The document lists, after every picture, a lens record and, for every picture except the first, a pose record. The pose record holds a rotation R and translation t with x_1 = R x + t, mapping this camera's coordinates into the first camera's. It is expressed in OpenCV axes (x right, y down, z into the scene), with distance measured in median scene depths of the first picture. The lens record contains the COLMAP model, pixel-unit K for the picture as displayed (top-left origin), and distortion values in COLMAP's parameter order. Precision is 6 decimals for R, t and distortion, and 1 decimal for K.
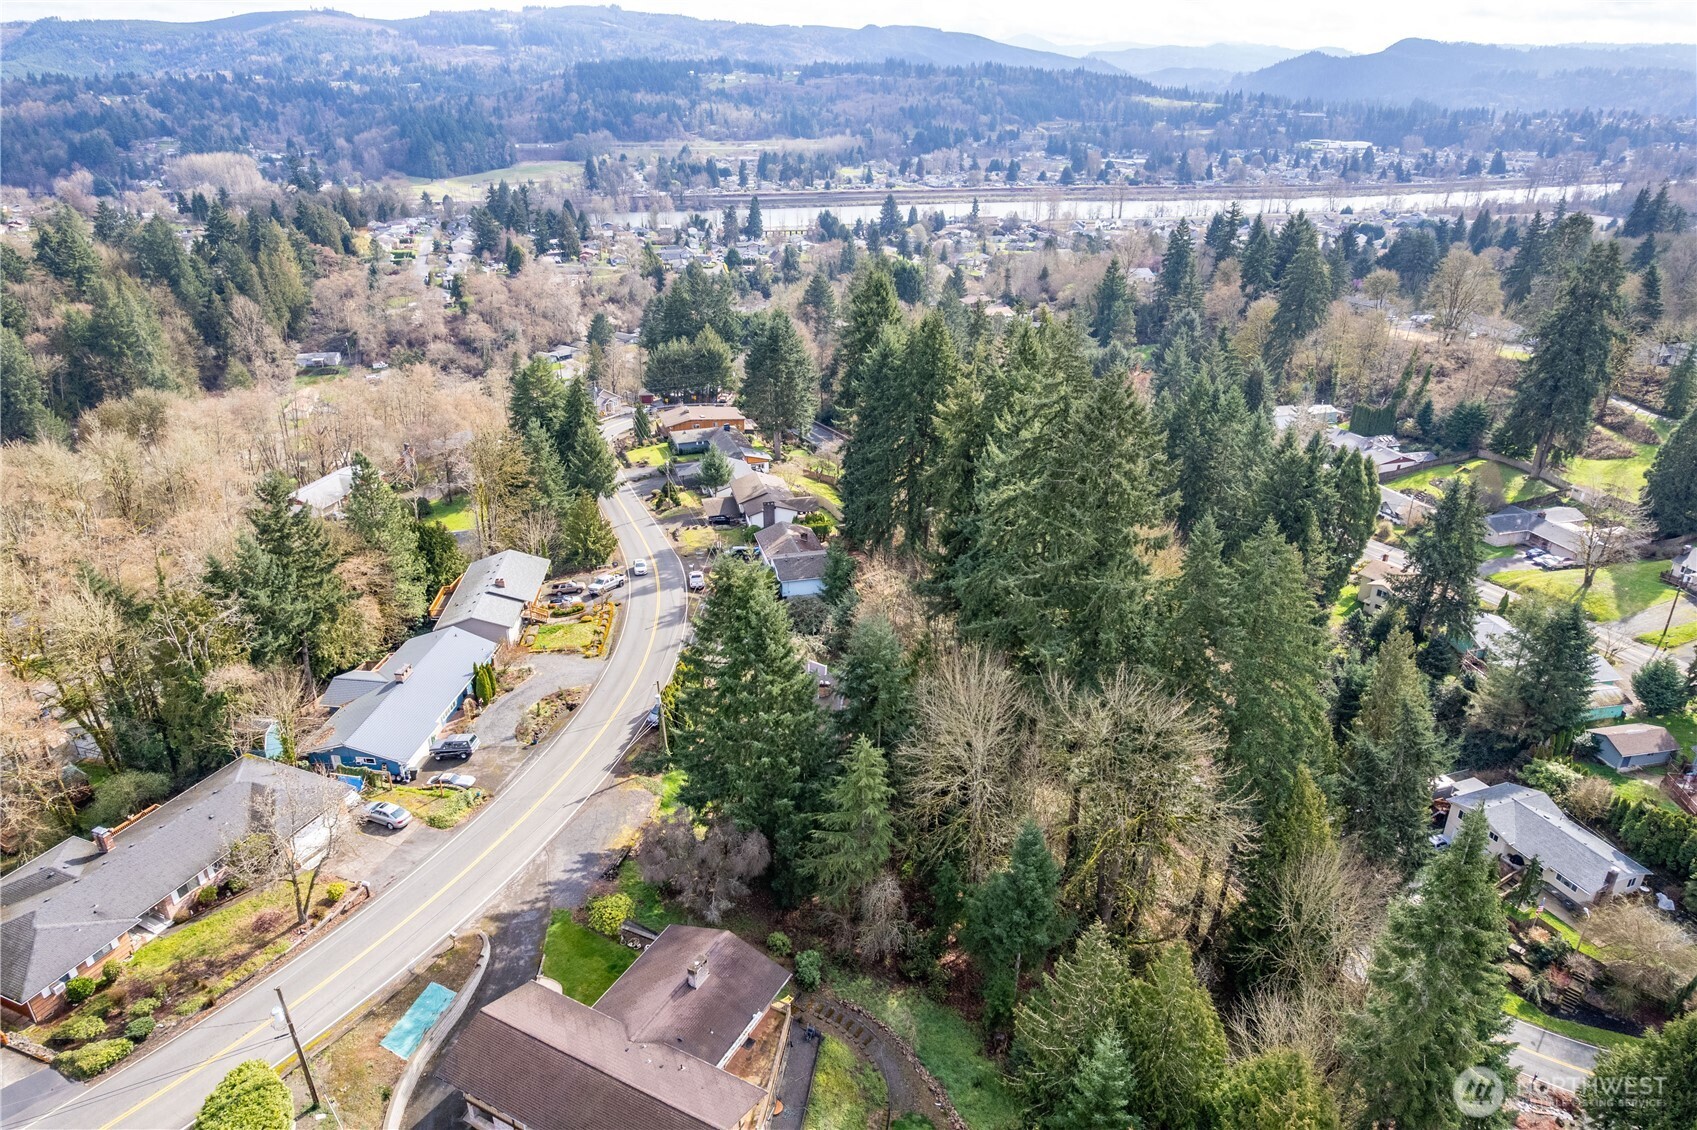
lens RADIAL K [[1085.5, 0, 845.1], [0, 1085.5, 588.9], [0, 0, 1]] dist [-0.082028, 0.072870]
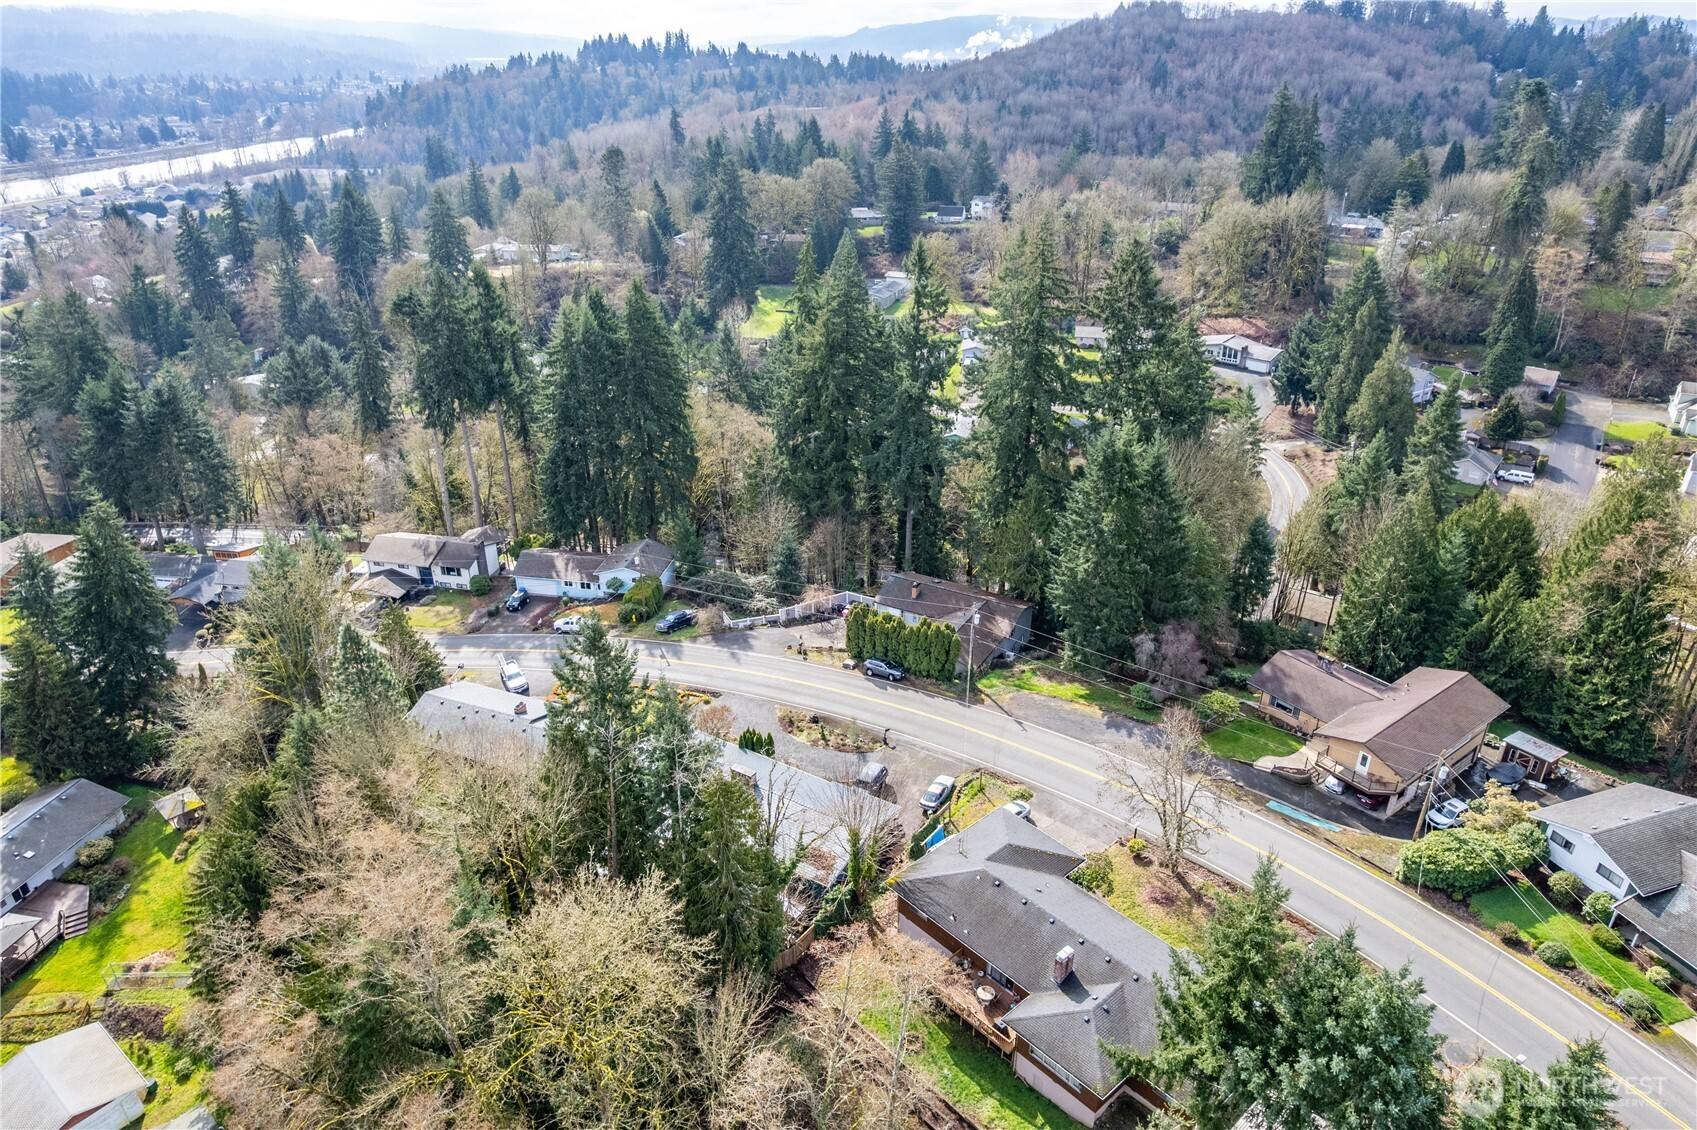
lens RADIAL K [[1085.5, 0, 845.1], [0, 1085.5, 588.9], [0, 0, 1]] dist [-0.082028, 0.072870]
pose [[0.440547, -0.411741, 0.797739, -0.064892], [0.390073, 0.888145, 0.242987, -0.014255], [-0.808556, 0.204129, 0.551878, 0.030213]]
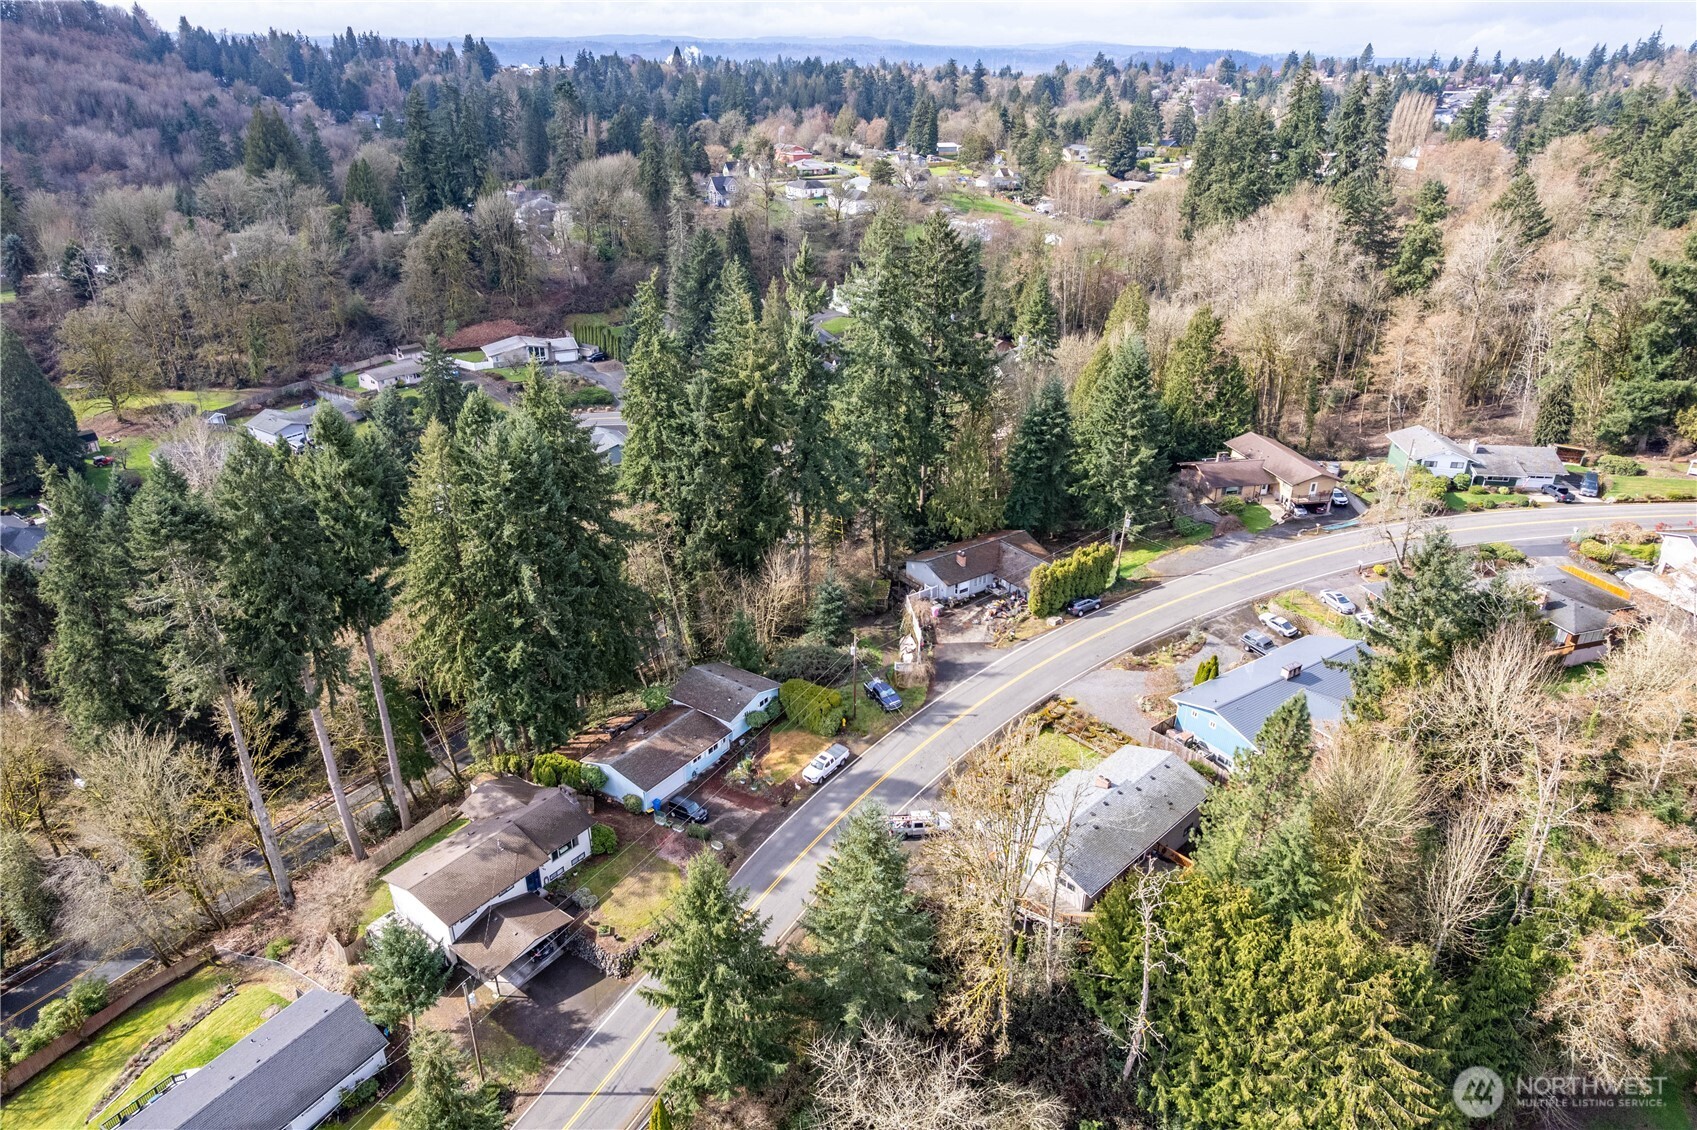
lens RADIAL K [[1085.5, 0, 845.1], [0, 1085.5, 588.9], [0, 0, 1]] dist [-0.082028, 0.072870]
pose [[-0.637252, -0.349589, 0.686802, -0.052678], [0.325592, 0.685620, 0.651088, -0.047429], [-0.698498, 0.638524, -0.323089, 0.101442]]
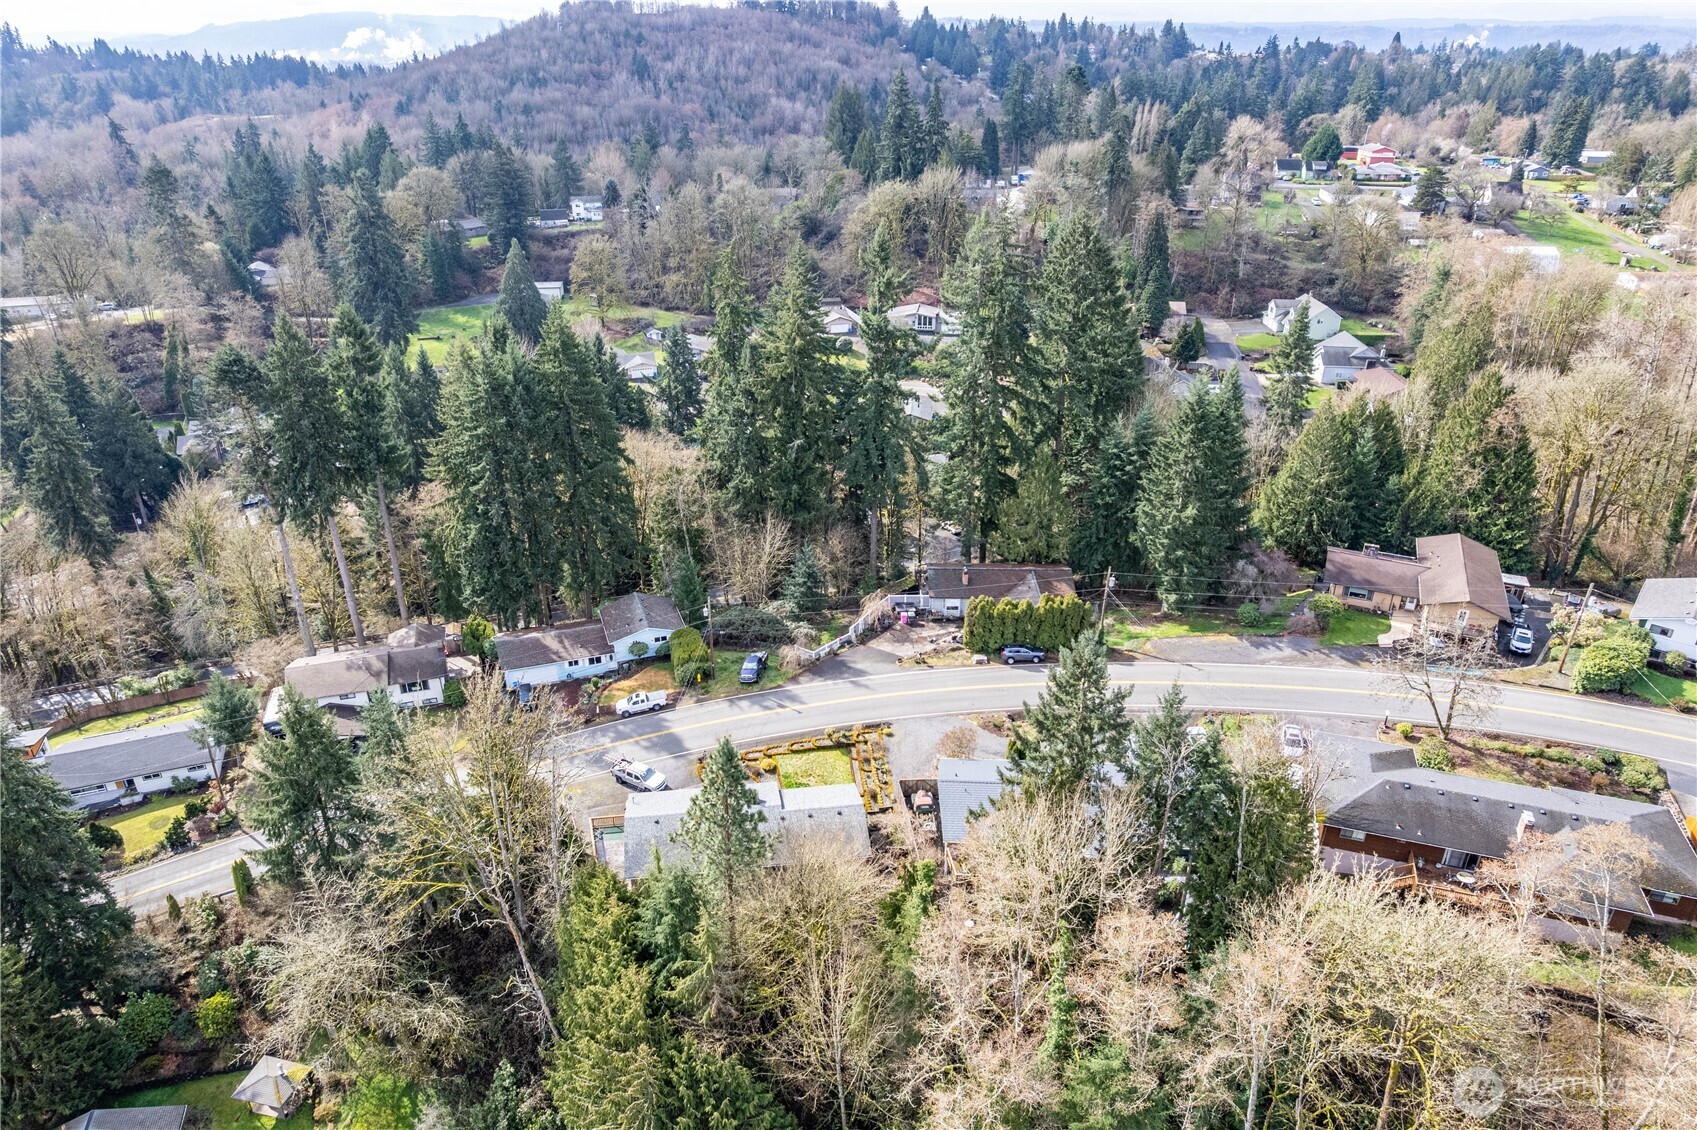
lens RADIAL K [[1085.5, 0, 845.1], [0, 1085.5, 588.9], [0, 0, 1]] dist [-0.082028, 0.072870]
pose [[-0.055140, -0.459438, 0.886497, -0.069462], [0.431108, 0.789872, 0.436175, -0.029886], [-0.900614, 0.406226, 0.154514, 0.064295]]
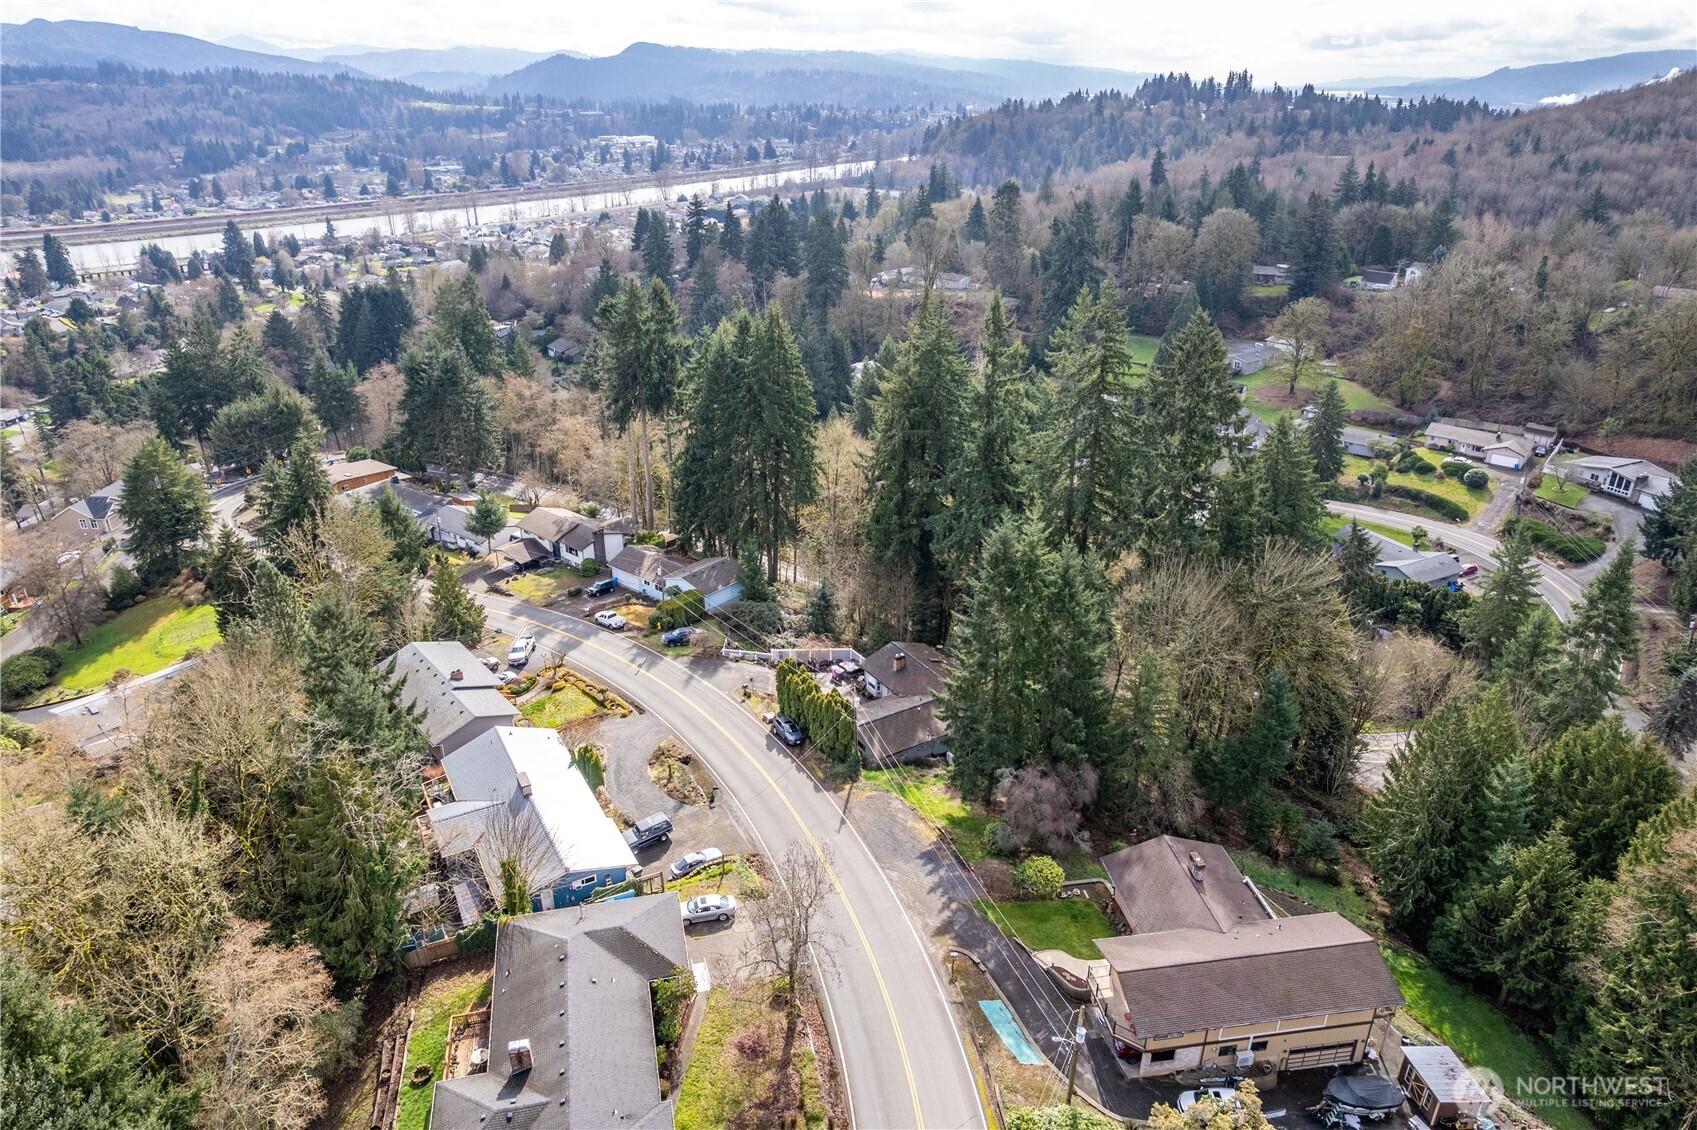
lens RADIAL K [[1085.5, 0, 845.1], [0, 1085.5, 588.9], [0, 0, 1]] dist [-0.082028, 0.072870]
pose [[0.818165, -0.249393, 0.518081, -0.040575], [0.250664, 0.965614, 0.068971, -0.004239], [-0.517468, 0.073435, 0.852546, 0.009078]]
